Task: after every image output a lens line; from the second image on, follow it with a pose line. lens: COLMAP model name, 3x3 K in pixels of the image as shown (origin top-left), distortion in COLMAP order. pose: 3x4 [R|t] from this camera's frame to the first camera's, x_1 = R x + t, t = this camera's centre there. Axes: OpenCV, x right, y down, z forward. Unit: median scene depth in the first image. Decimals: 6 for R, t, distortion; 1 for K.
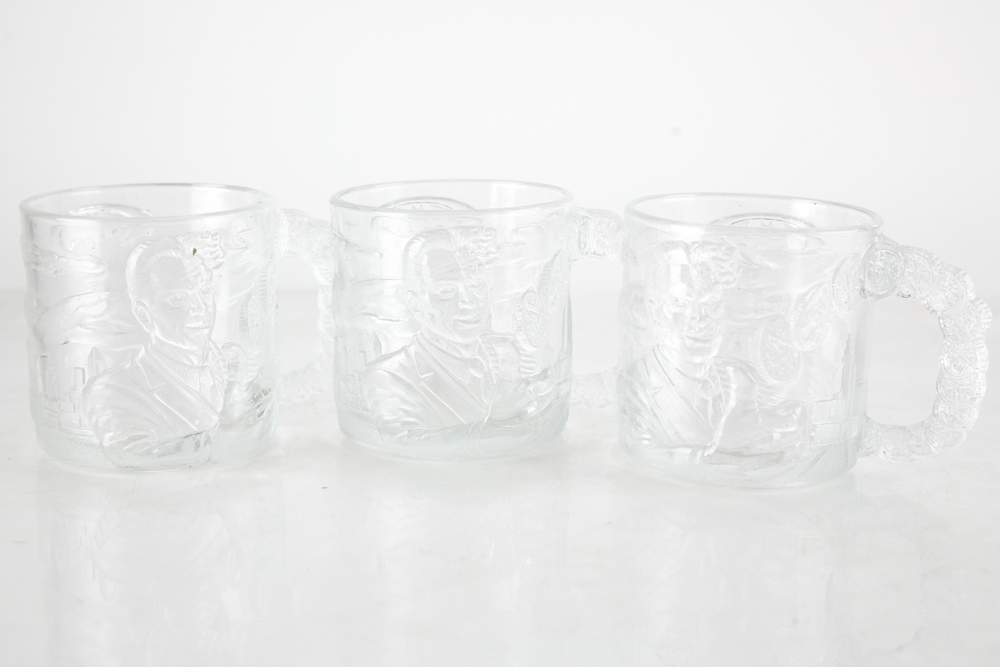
lens RADIAL K [[1884.0, 0, 500.0], [0, 1884.0, 333.5], [0, 0, 1]] dist [0.434797, -0.127053]
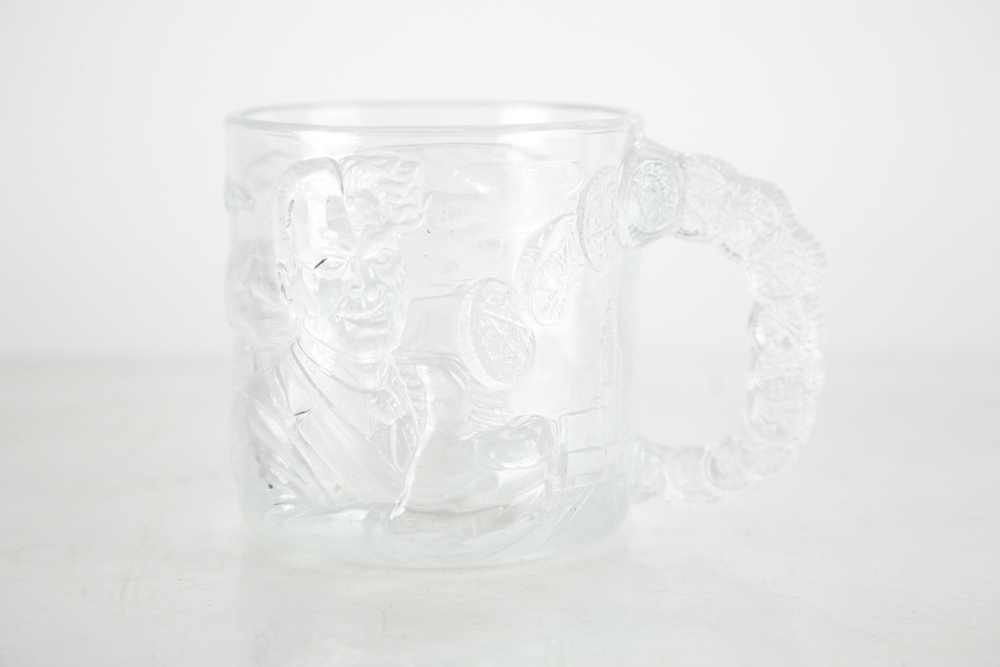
lens RADIAL K [[2639.1, 0, 500.0], [0, 2639.1, 333.5], [0, 0, 1]] dist [0.372778, -0.004977]
pose [[0.984423, -0.066244, 0.162859, 0.012241], [0.068086, 0.997663, -0.005749, 0.013976], [-0.162098, 0.016747, 0.986633, 0.187285]]
